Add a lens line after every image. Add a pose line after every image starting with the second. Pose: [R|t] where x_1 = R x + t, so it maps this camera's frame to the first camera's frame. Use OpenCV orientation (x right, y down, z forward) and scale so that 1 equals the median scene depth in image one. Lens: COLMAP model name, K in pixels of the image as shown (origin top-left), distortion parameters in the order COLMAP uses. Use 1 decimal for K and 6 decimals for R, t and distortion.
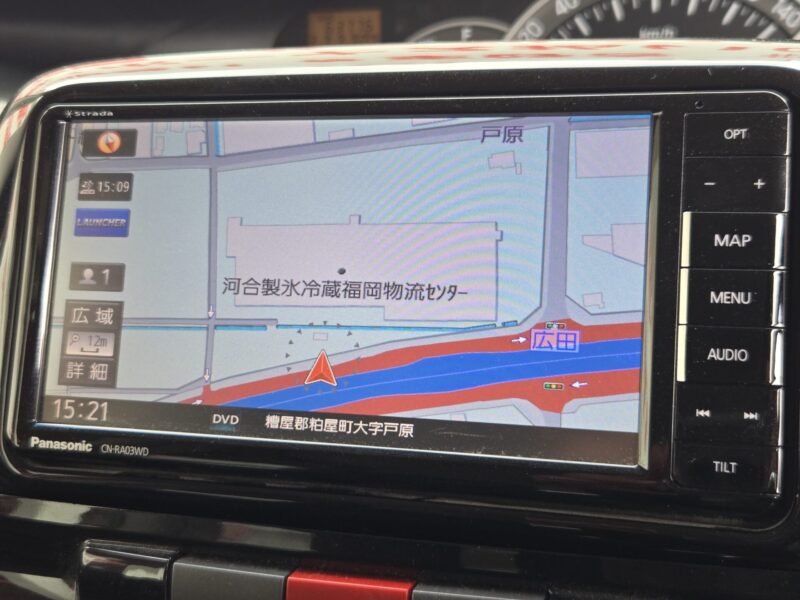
lens RADIAL K [[1411.0, 0, 400.0], [0, 1411.0, 300.0], [0, 0, 1]] dist [0.062973, 0.003970]
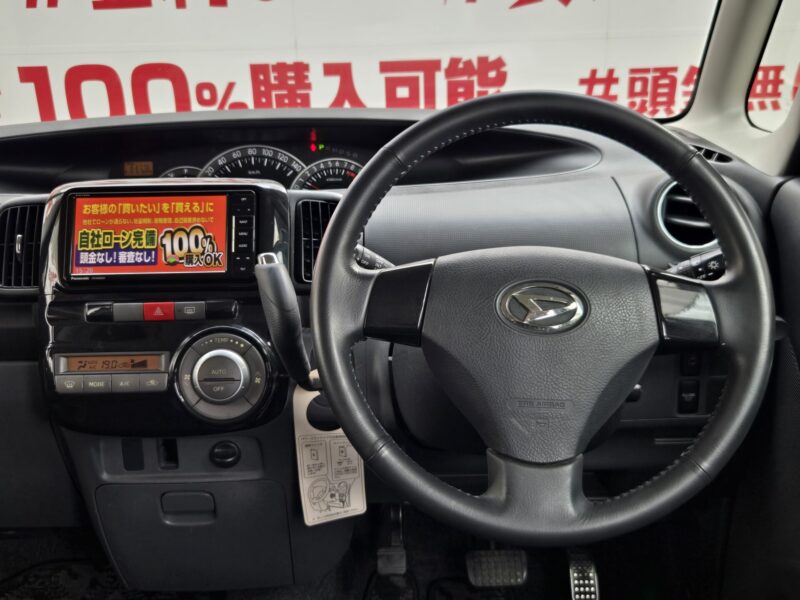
lens RADIAL K [[817.1, 0, 402.0], [0, 817.1, 290.7], [0, 0, 1]] dist [0.047438, -0.006441]
pose [[0.956911, -0.033474, 0.288445, -0.044355], [0.042505, 0.998781, -0.025102, 0.239141], [-0.287253, 0.036280, 0.957167, -1.498173]]
